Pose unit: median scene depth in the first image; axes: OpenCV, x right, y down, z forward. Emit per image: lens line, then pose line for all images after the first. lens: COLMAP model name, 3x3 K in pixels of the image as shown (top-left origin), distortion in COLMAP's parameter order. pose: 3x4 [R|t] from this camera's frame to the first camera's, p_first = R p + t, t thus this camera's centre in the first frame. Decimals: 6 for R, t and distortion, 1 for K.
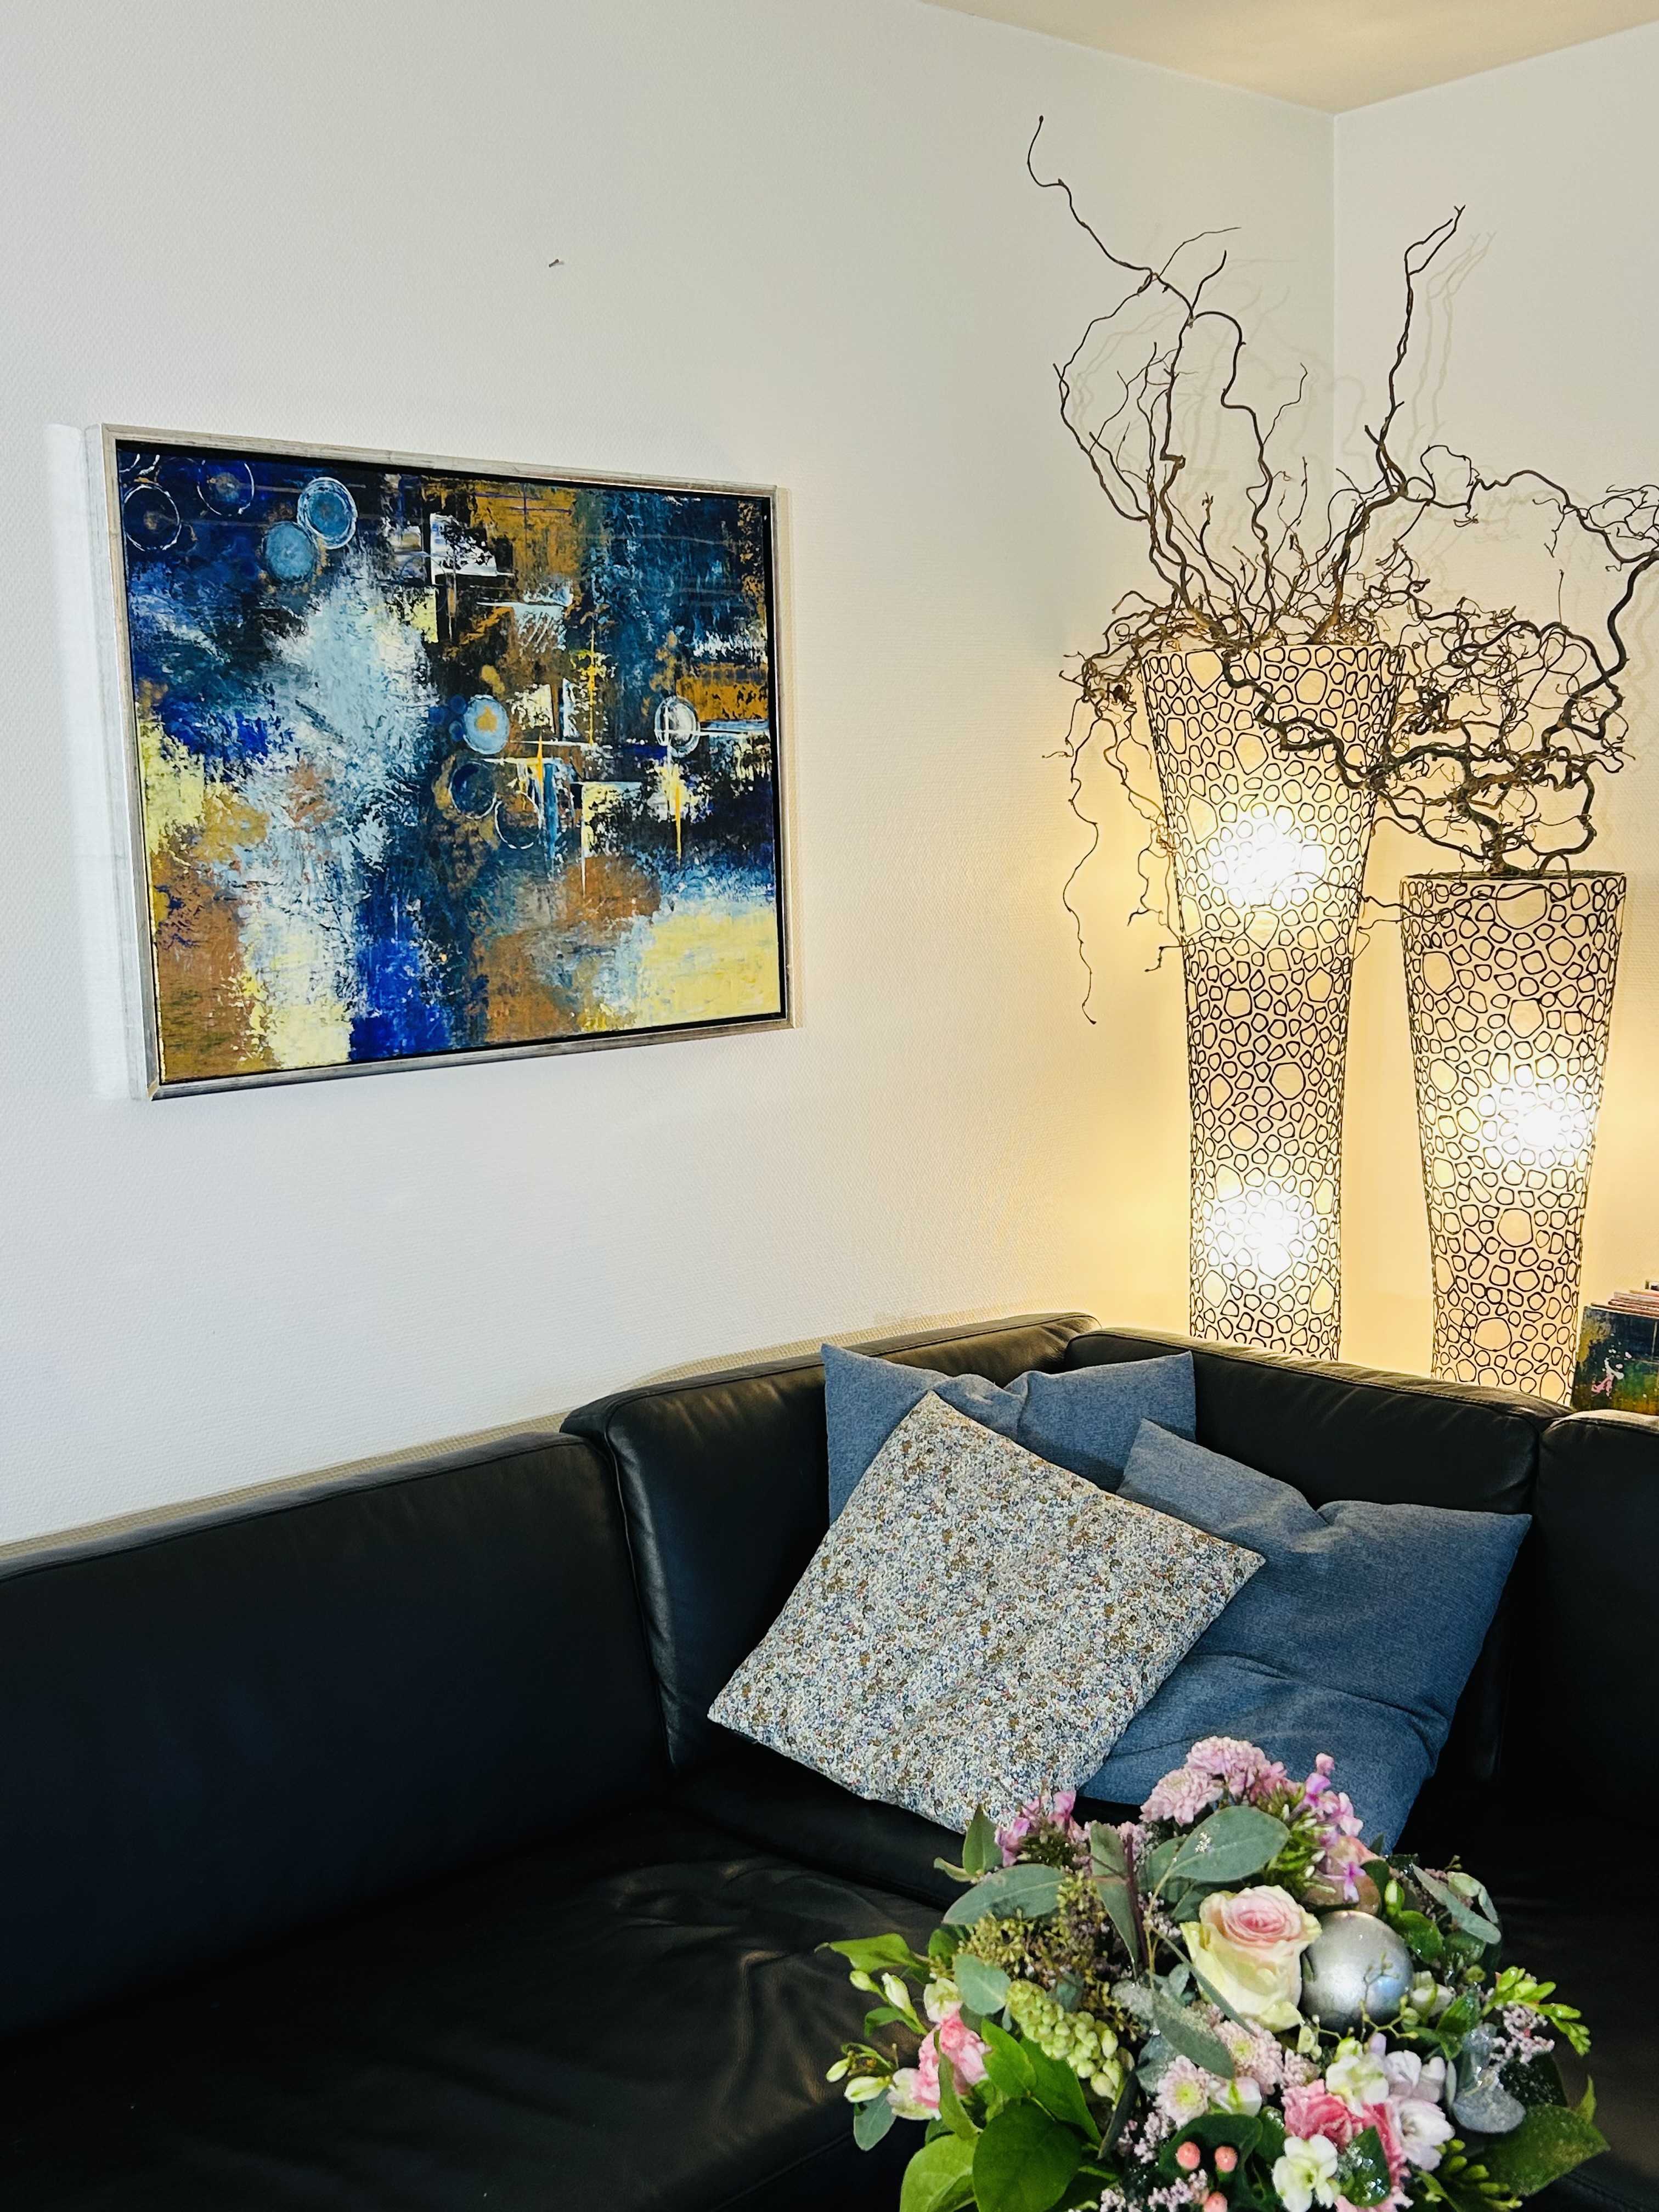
lens RADIAL K [[2294.4, 0, 824.4], [0, 2294.4, 1093.9], [0, 0, 1]] dist [0.115632, -0.278396]
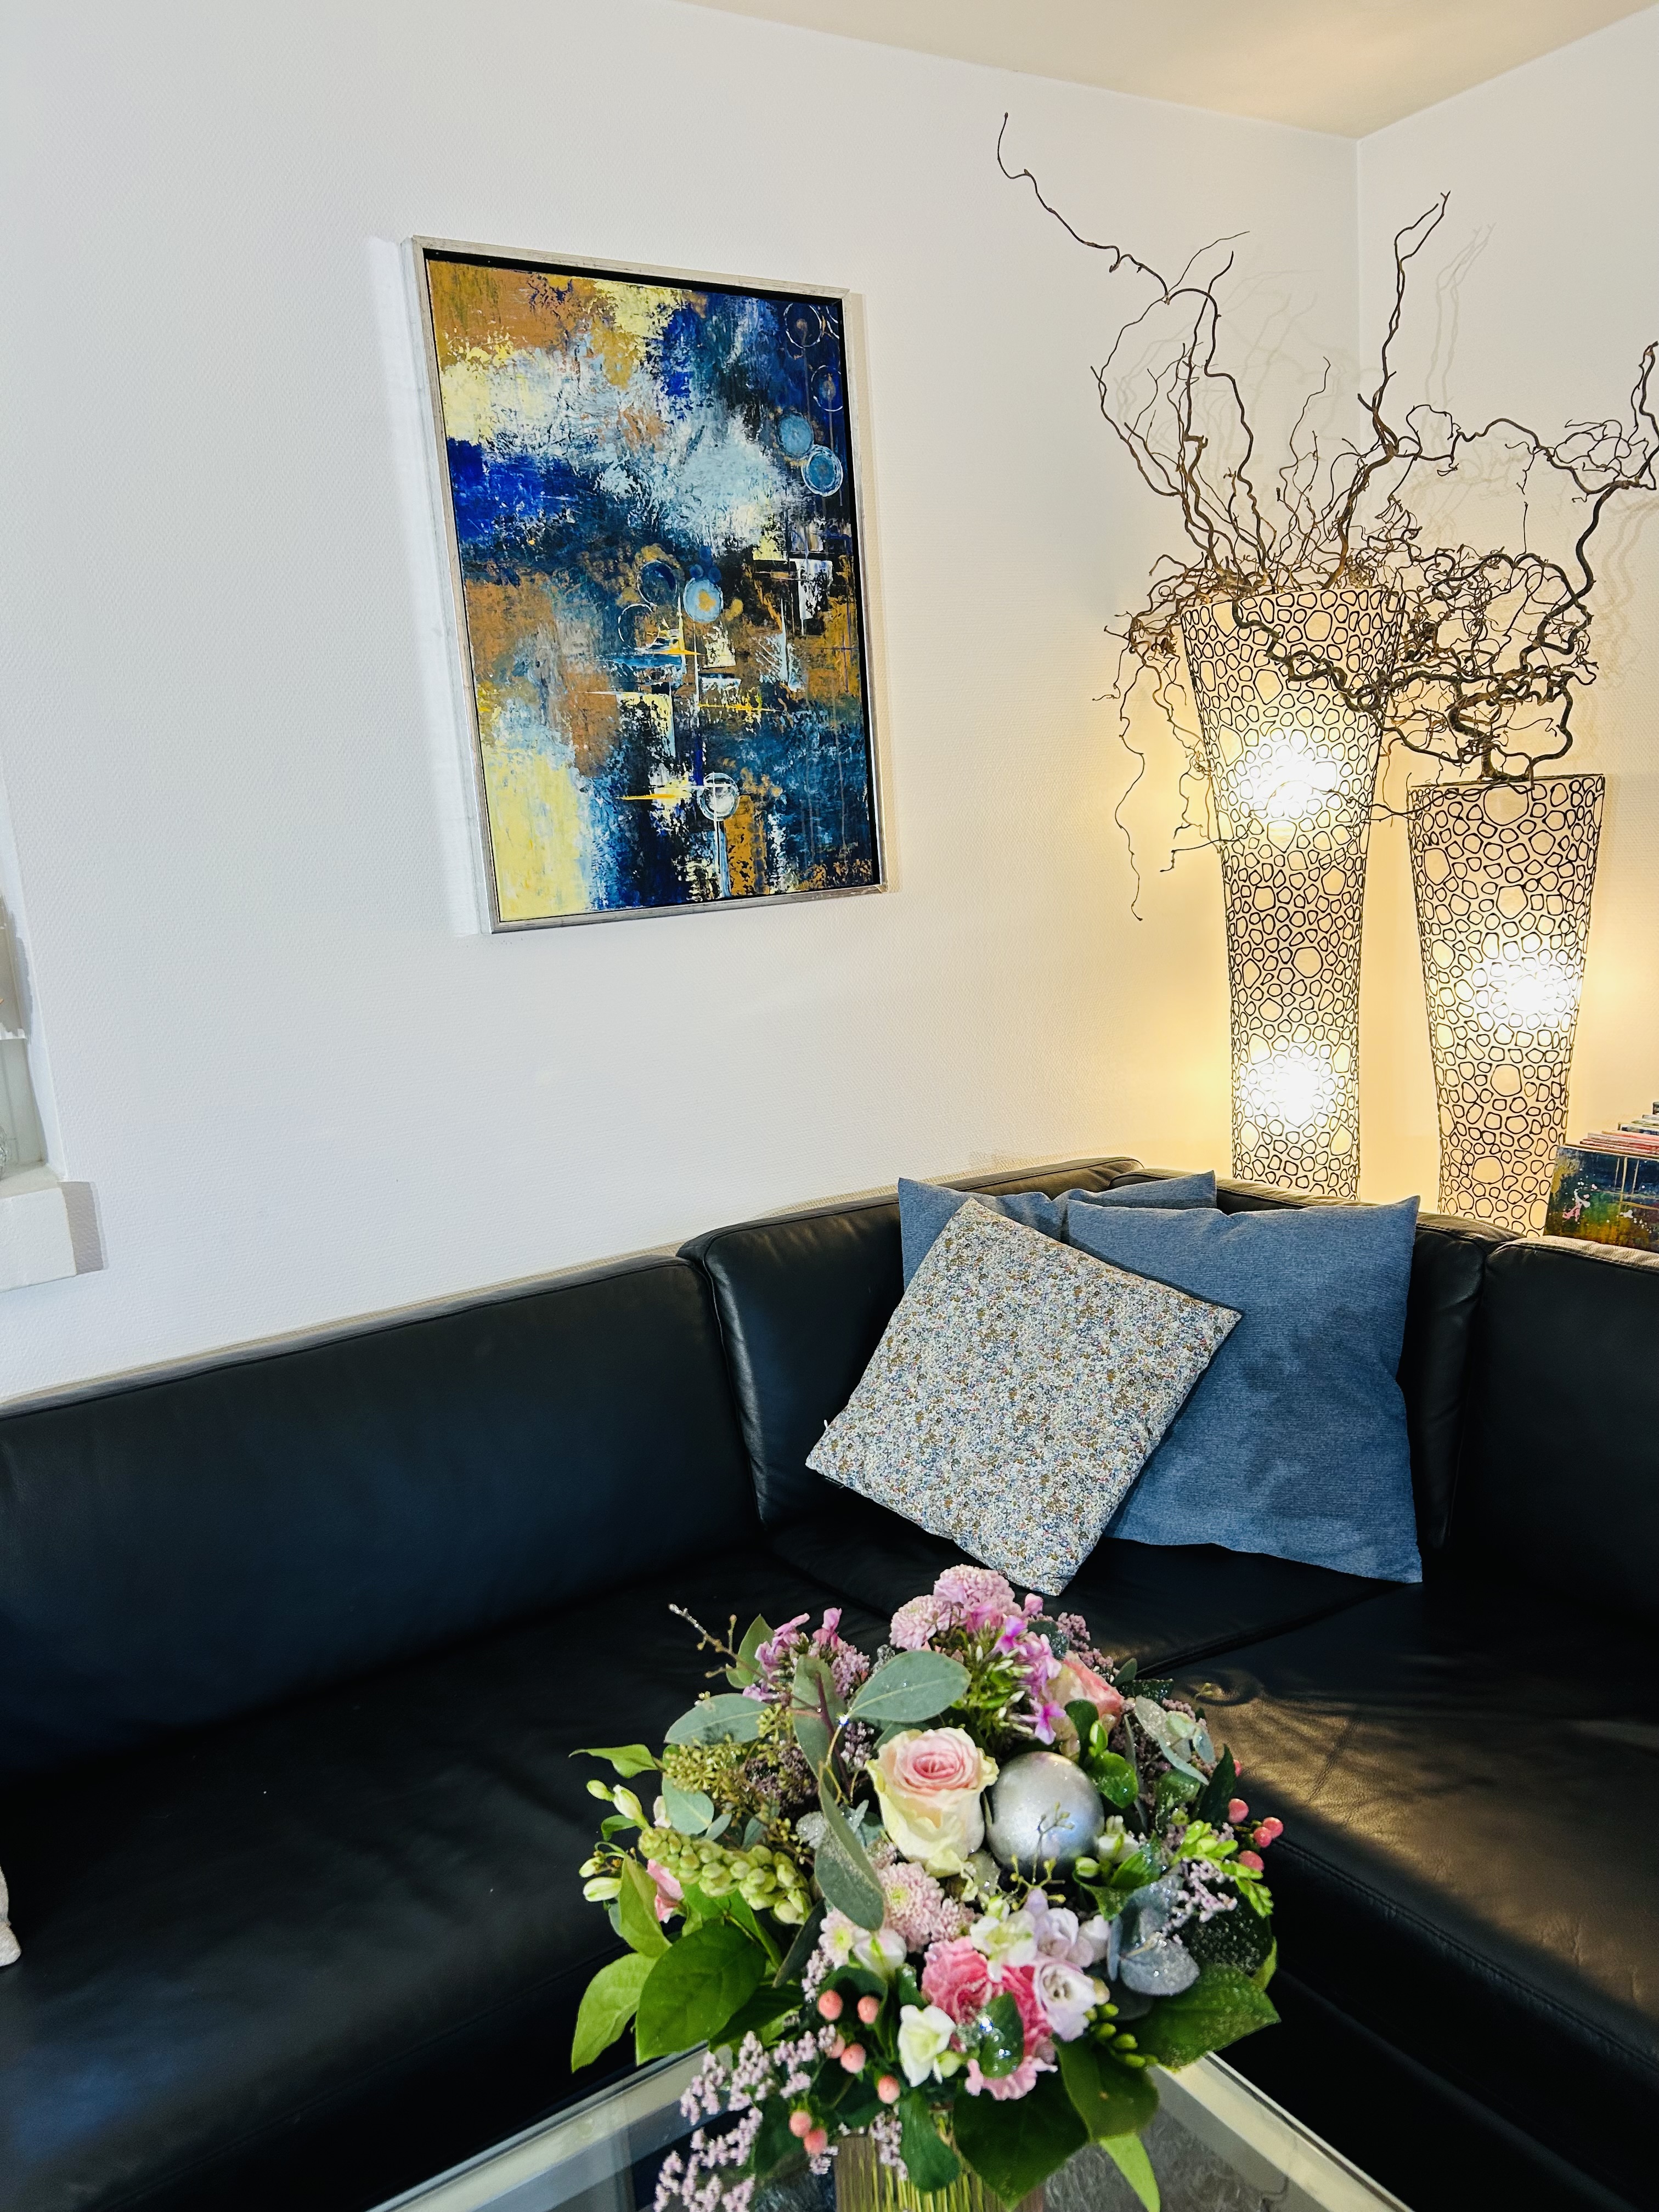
lens RADIAL K [[1652.6, 0, 826.1], [0, 1652.6, 1103.8], [0, 0, 1]] dist [0.014833, 0.001572]
pose [[0.986702, -0.017490, -0.161595, 0.092932], [0.027460, 0.997840, 0.059671, 0.009660], [0.160202, -0.063315, 0.985051, 0.107988]]
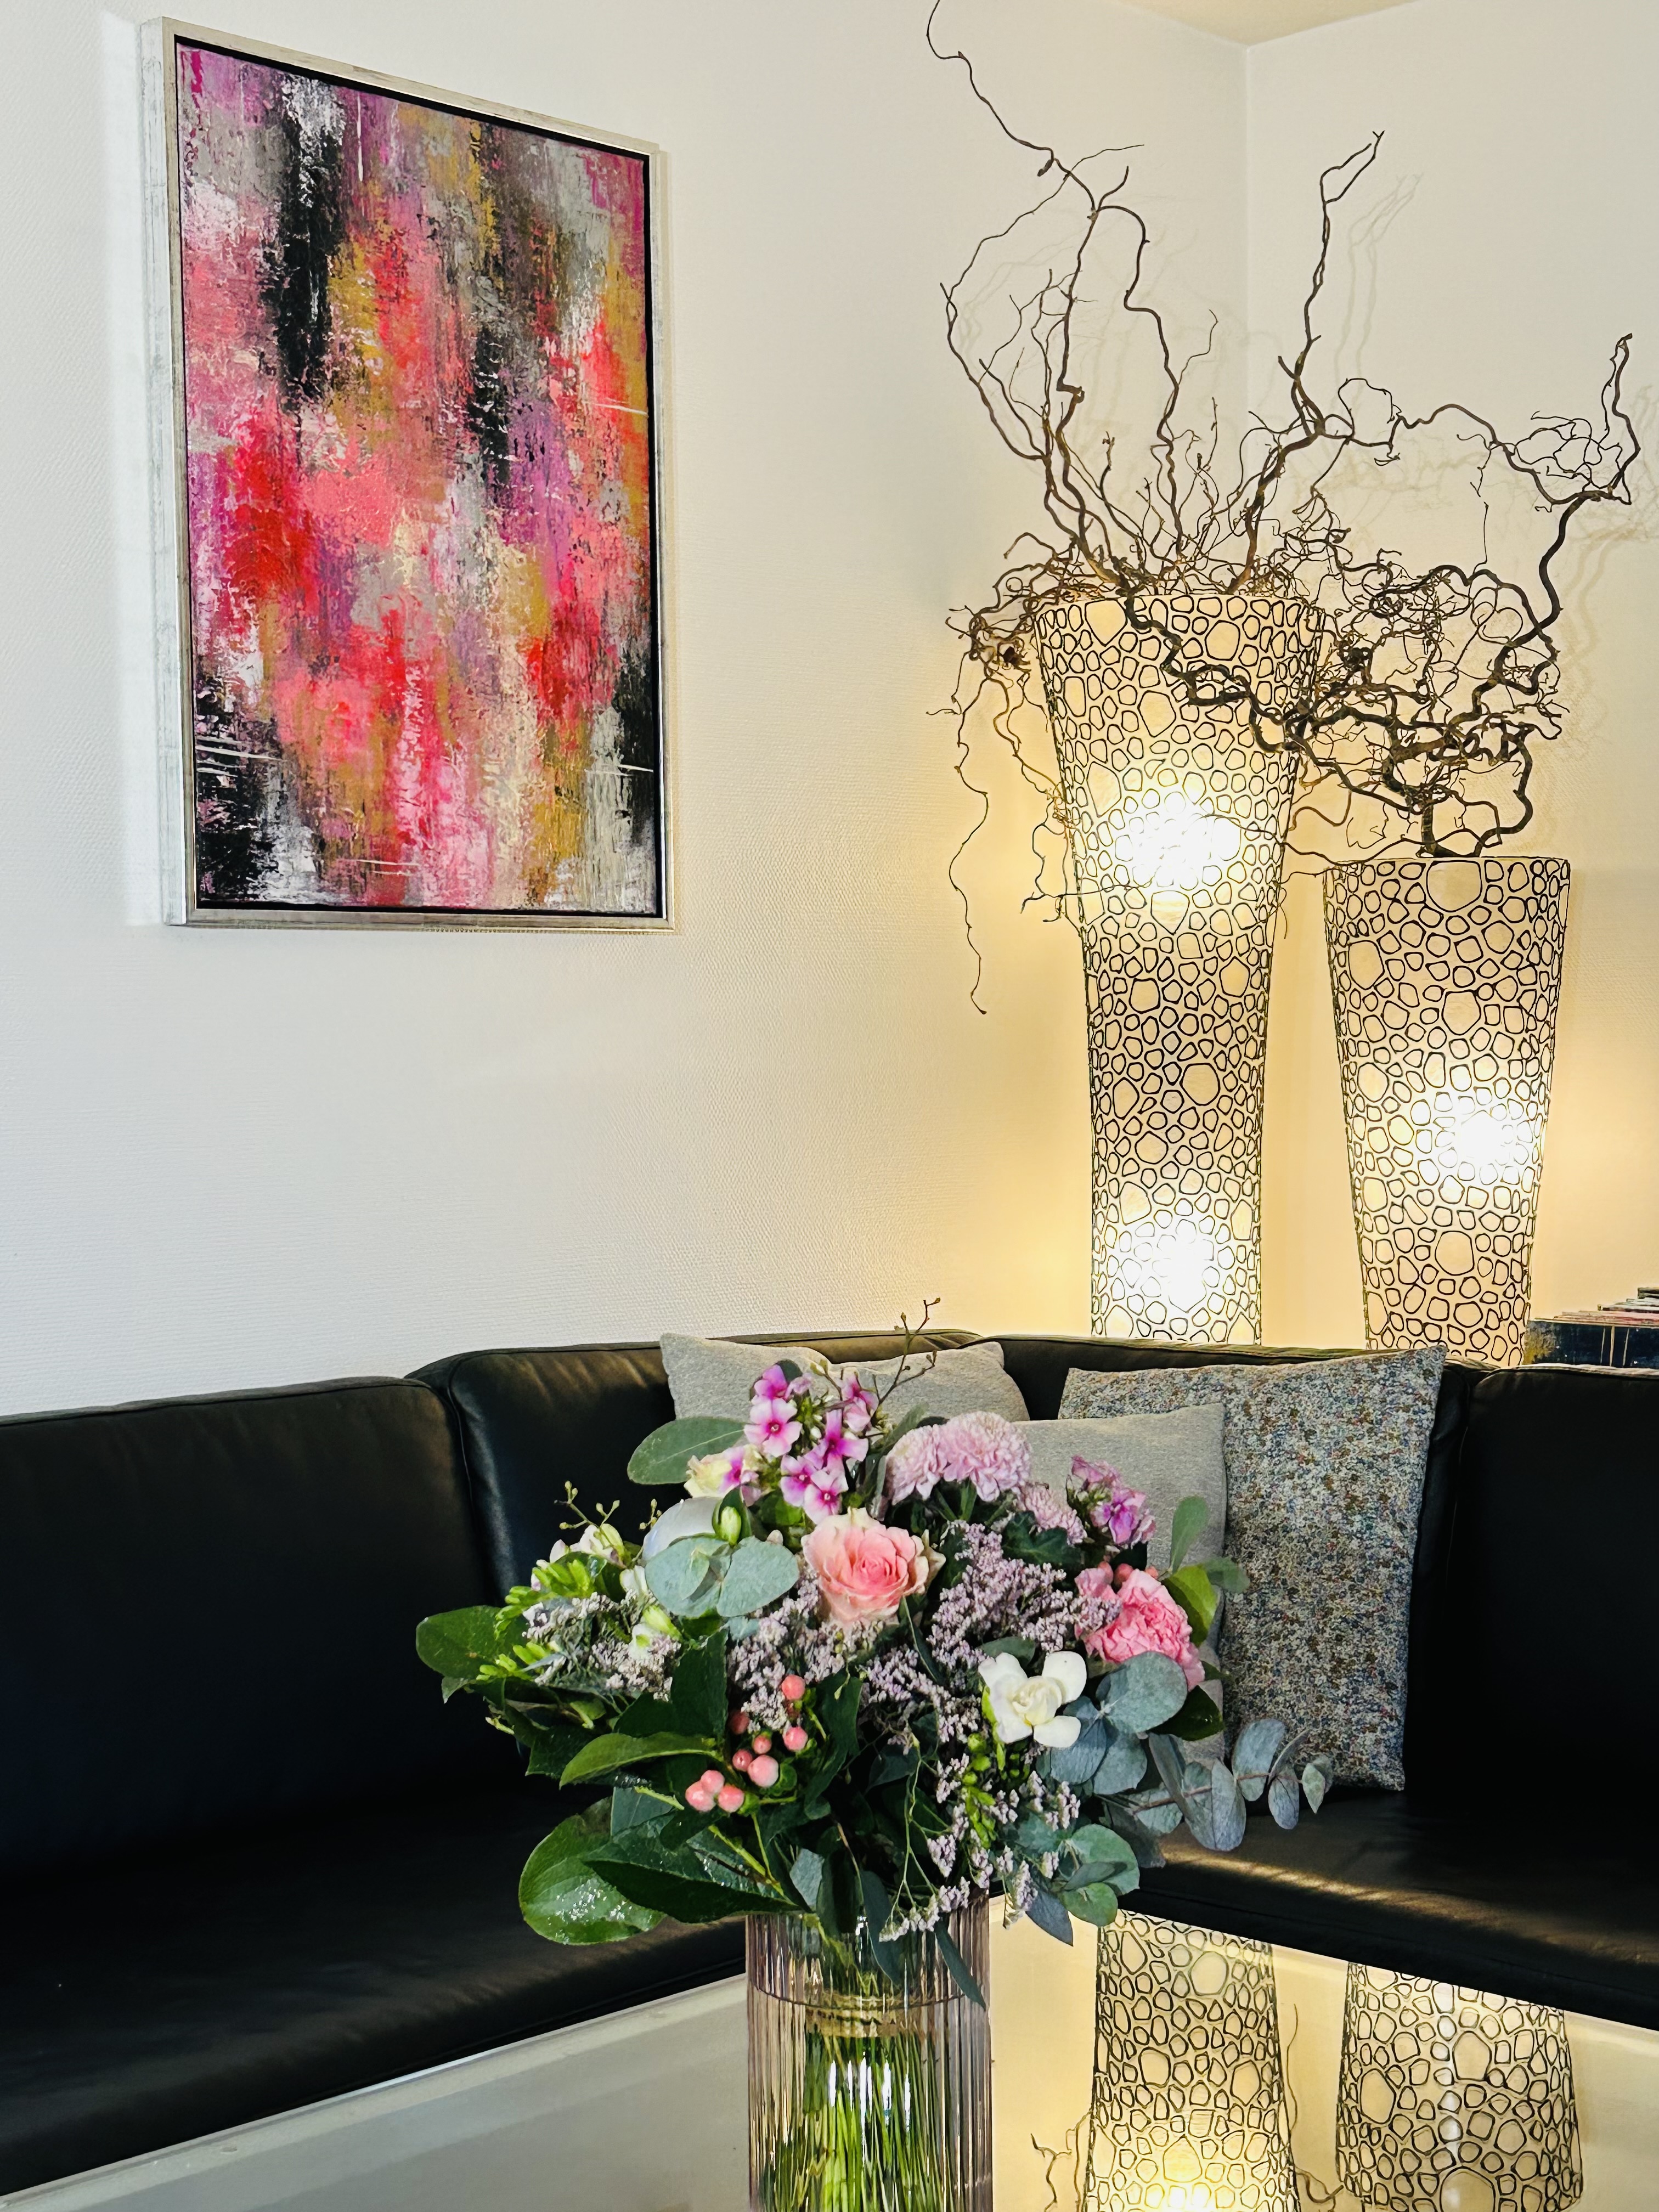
lens RADIAL K [[3211.8, 0, 829.5], [0, 3211.8, 1106.0], [0, 0, 1]] dist [0.169147, -0.503135]
pose [[0.996711, 0.015074, 0.079627, -0.039223], [-0.006499, 0.994252, -0.106867, 0.137130], [-0.080780, 0.105998, 0.991080, -0.213493]]
